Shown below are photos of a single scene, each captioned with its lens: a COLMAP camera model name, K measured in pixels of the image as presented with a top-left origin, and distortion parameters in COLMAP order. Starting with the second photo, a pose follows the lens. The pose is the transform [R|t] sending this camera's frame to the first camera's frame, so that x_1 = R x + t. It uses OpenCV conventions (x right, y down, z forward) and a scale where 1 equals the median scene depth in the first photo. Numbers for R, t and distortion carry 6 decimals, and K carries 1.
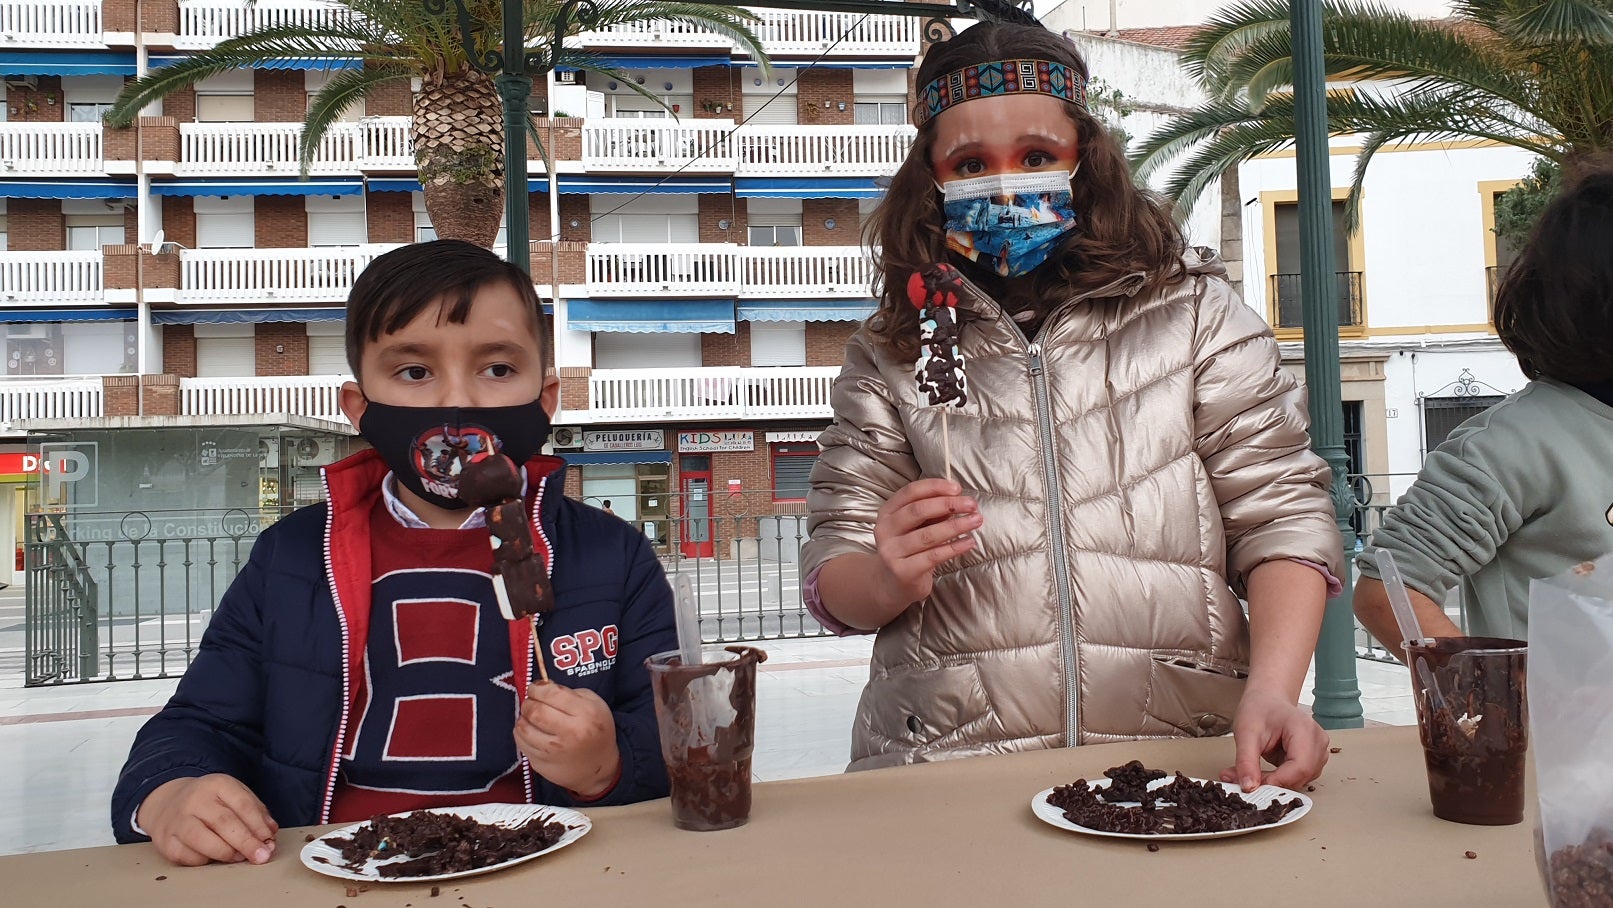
lens RADIAL K [[1309.9, 0, 848.7], [0, 1309.9, 458.2], [0, 0, 1]] dist [0.004406, -0.046965]
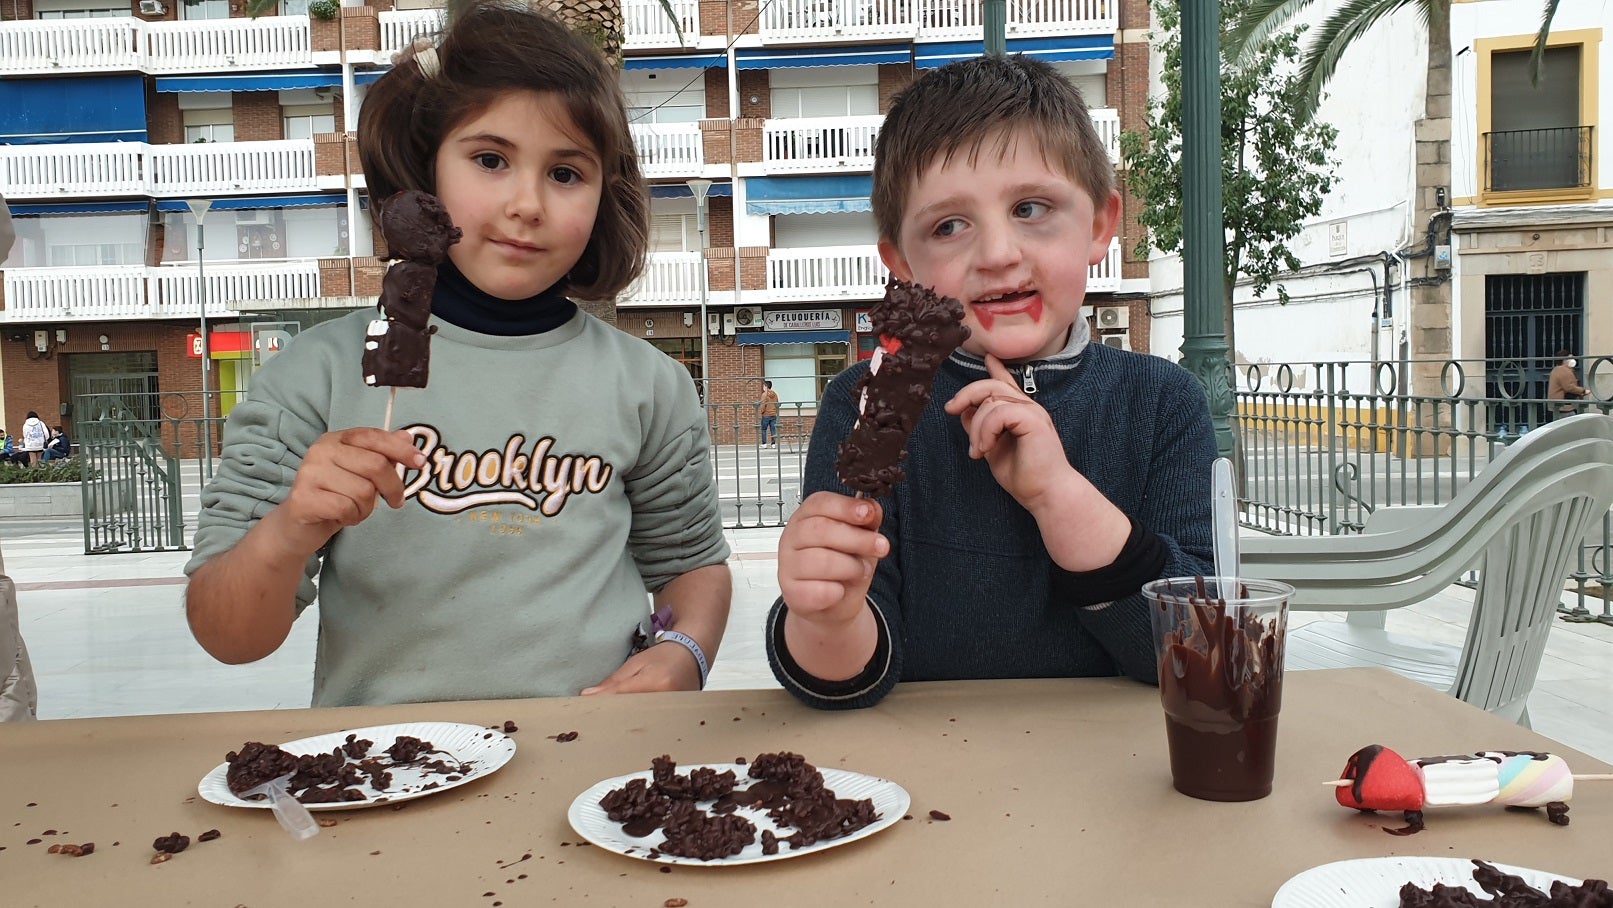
lens RADIAL K [[1315.7, 0, 806.5], [0, 1315.7, 454.0], [0, 0, 1]] dist [0.105234, -0.307433]
pose [[0.980150, 0.018438, -0.197396, 0.033824], [-0.000855, 0.996050, 0.088792, -0.000917], [0.198254, -0.086861, 0.976294, 0.007616]]
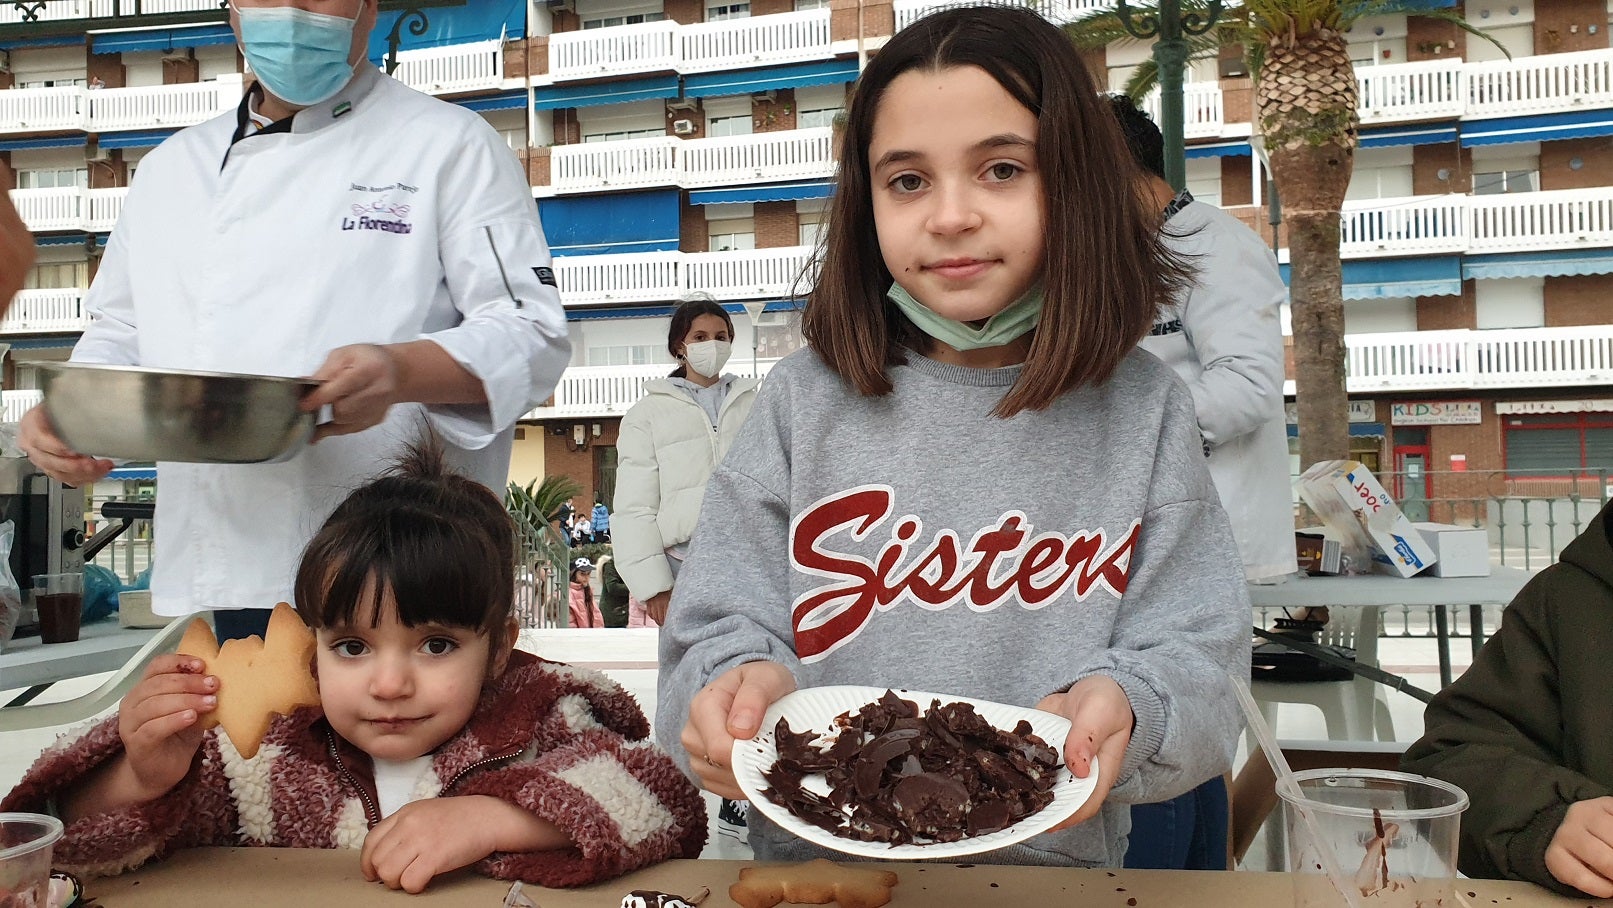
lens RADIAL K [[1337.3, 0, 806.5], [0, 1337.3, 454.0], [0, 0, 1]] dist [-0.045830, -0.003853]
pose [[0.889388, 0.007940, -0.457084, -0.072513], [-0.000744, 0.999873, 0.015921, 0.001417], [0.457153, -0.013820, 0.889281, -0.020115]]
